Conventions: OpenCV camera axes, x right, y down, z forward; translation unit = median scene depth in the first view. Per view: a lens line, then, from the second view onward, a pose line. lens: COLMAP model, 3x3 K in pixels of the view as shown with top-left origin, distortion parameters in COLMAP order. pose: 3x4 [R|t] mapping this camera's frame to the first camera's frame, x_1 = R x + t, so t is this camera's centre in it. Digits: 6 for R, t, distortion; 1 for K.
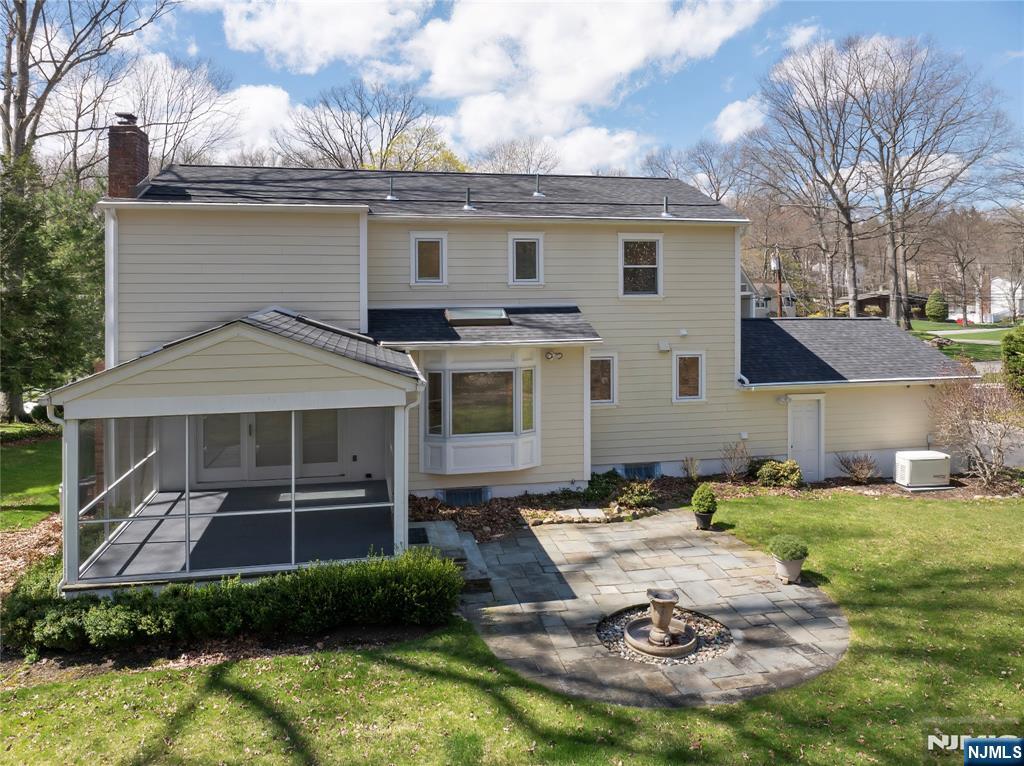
lens RADIAL K [[732.7, 0, 510.6], [0, 732.7, 350.9], [0, 0, 1]] dist [-0.038287, -0.000610]
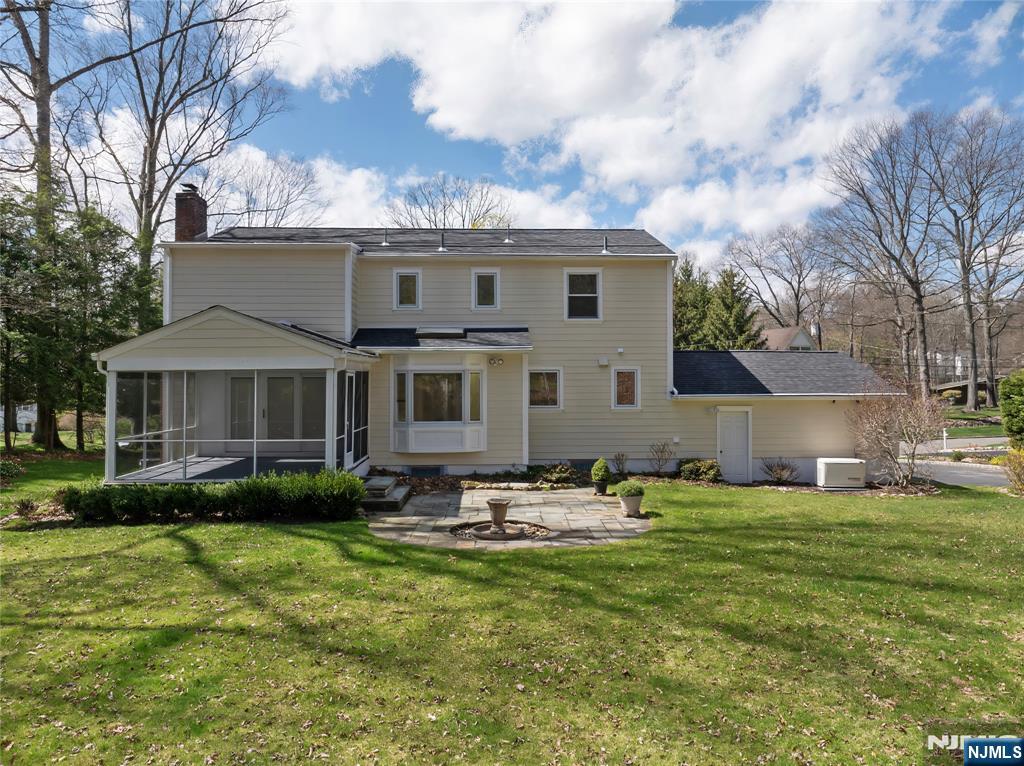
lens RADIAL K [[708.9, 0, 508.9], [0, 708.9, 431.2], [0, 0, 1]] dist [-0.028566, -0.001483]
pose [[0.986460, 0.013614, -0.163436, 0.253007], [-0.016599, 0.999719, -0.016912, 0.131758], [0.163160, 0.019396, 0.986409, -0.170384]]
